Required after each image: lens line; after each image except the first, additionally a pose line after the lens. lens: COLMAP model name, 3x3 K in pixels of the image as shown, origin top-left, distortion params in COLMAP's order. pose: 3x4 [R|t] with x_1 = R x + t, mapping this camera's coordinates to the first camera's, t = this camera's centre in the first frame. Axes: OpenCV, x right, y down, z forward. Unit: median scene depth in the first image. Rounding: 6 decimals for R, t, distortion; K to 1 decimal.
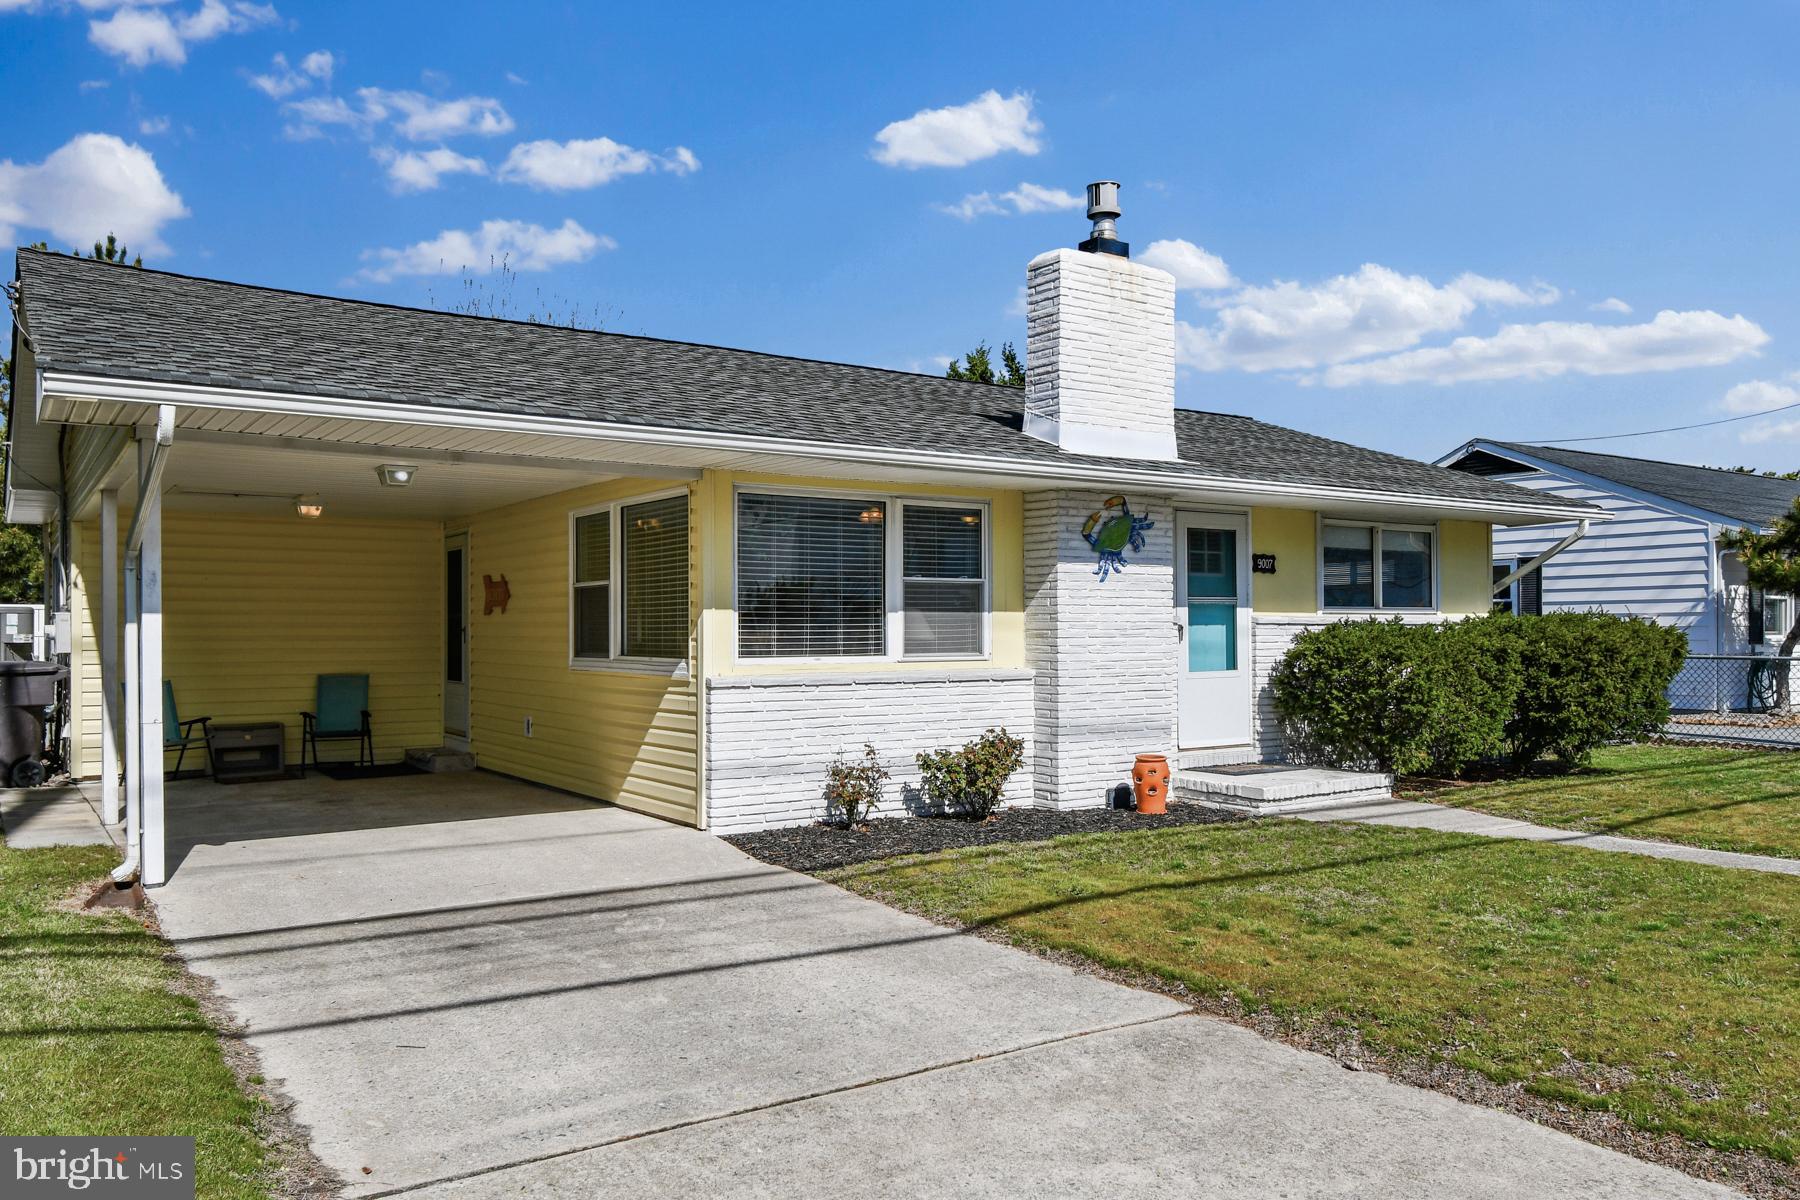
lens RADIAL K [[1345.5, 0, 902.5], [0, 1345.5, 613.6], [0, 0, 1]] dist [-0.024752, -0.000132]
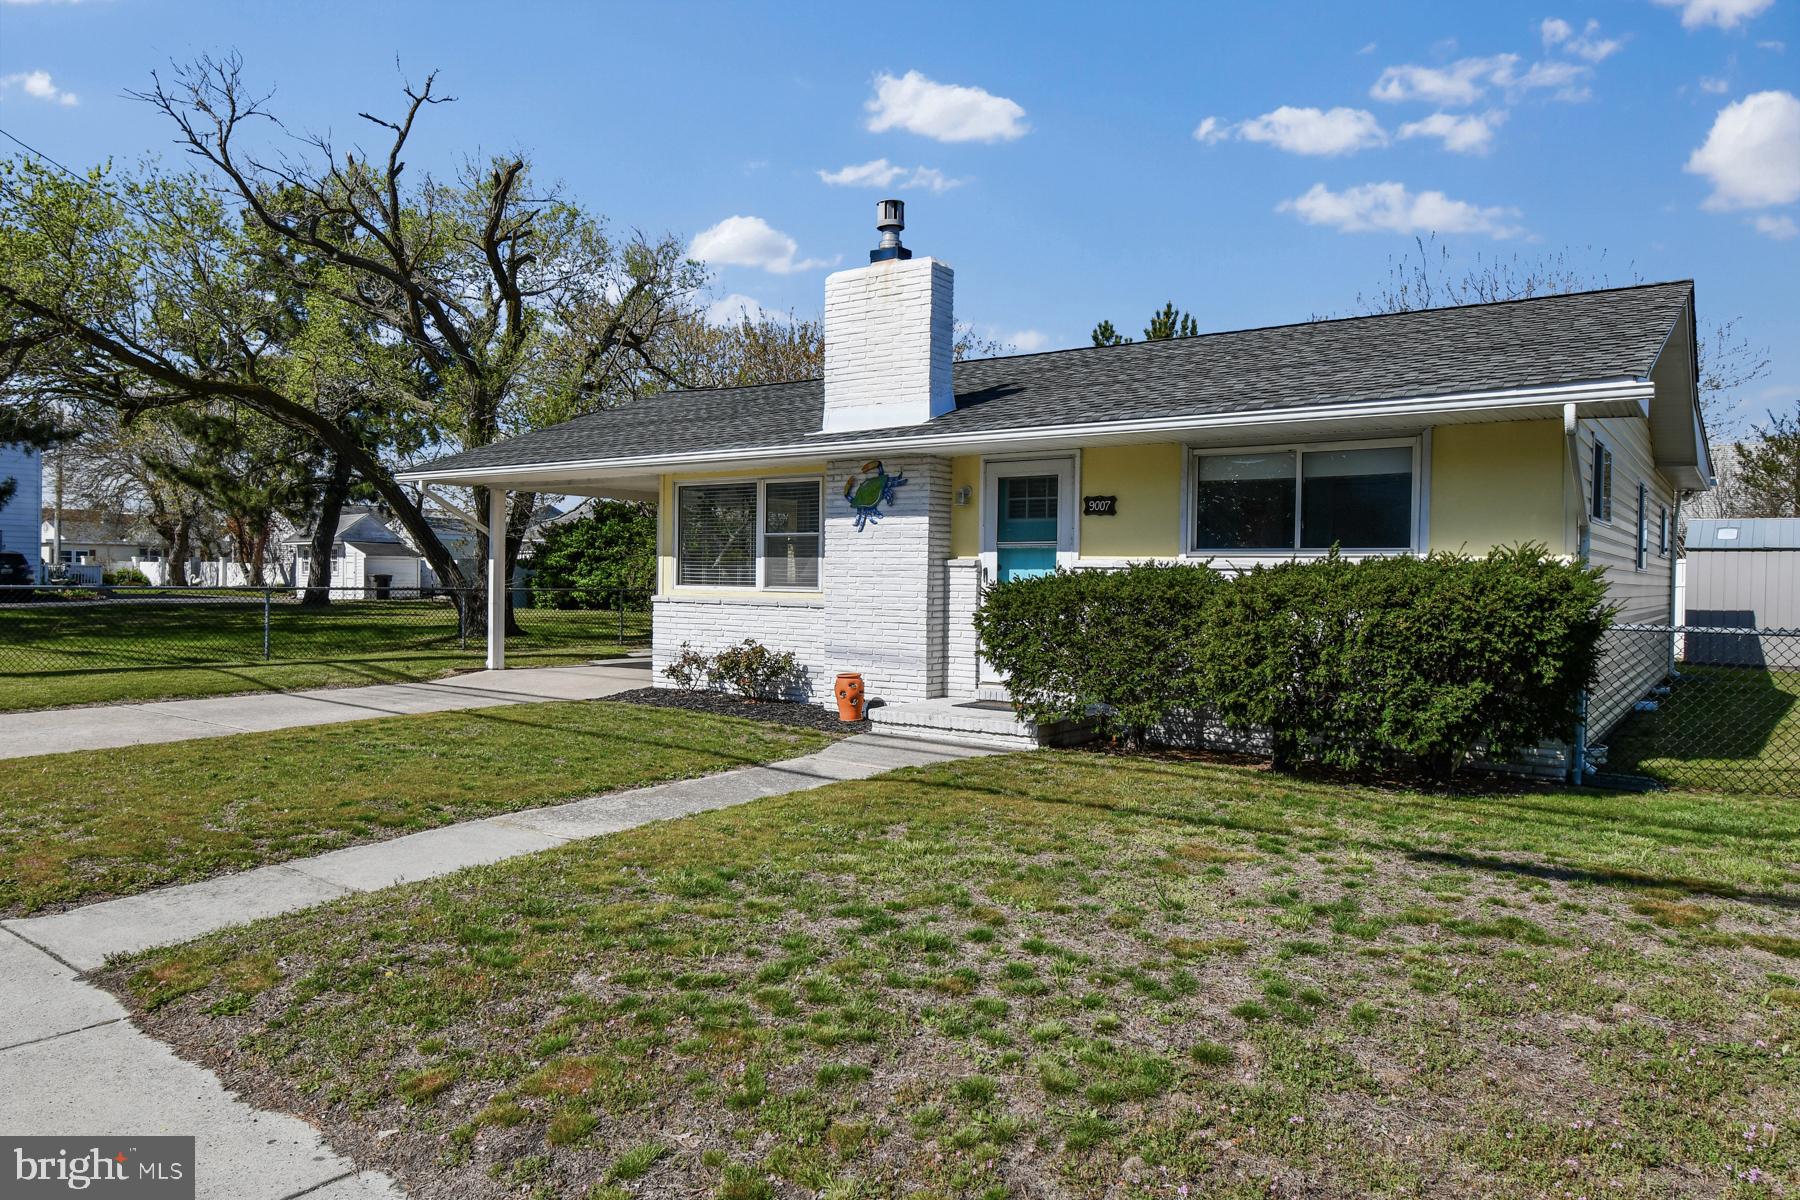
lens RADIAL K [[1203.0, 0, 902.5], [0, 1203.0, 586.4], [0, 0, 1]] dist [-0.000321, 0.000923]
pose [[0.332769, 0.014720, -0.942894, 1.193006], [-0.004043, 0.999891, 0.014183, 0.010589], [0.943000, -0.000907, 0.332792, 0.659084]]
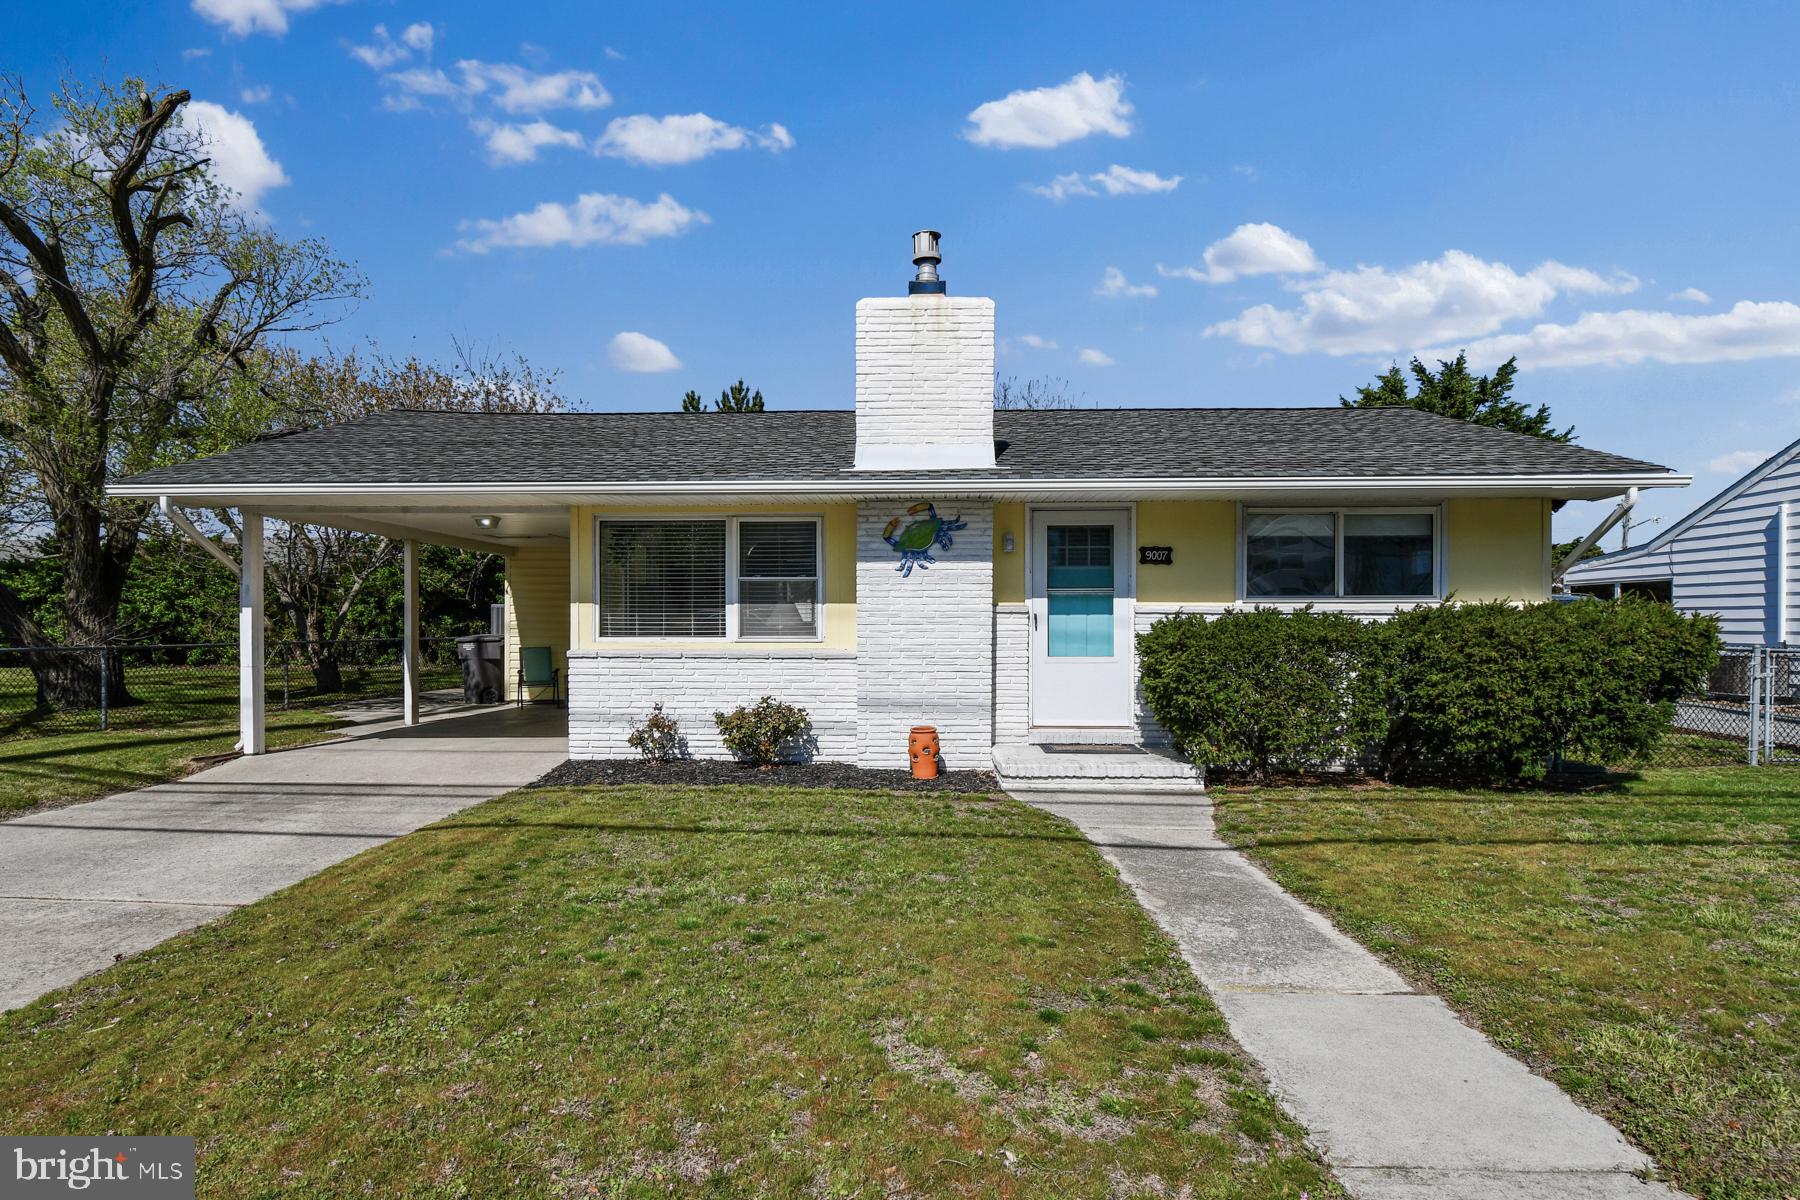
lens RADIAL K [[979.5, 0, 897.3], [0, 979.5, 625.7], [0, 0, 1]] dist [-0.003164, -0.003375]
pose [[0.800751, 0.006186, -0.598965, 0.646182], [0.004255, 0.999863, 0.016015, 0.004983], [0.598982, -0.015372, 0.800615, 0.307416]]
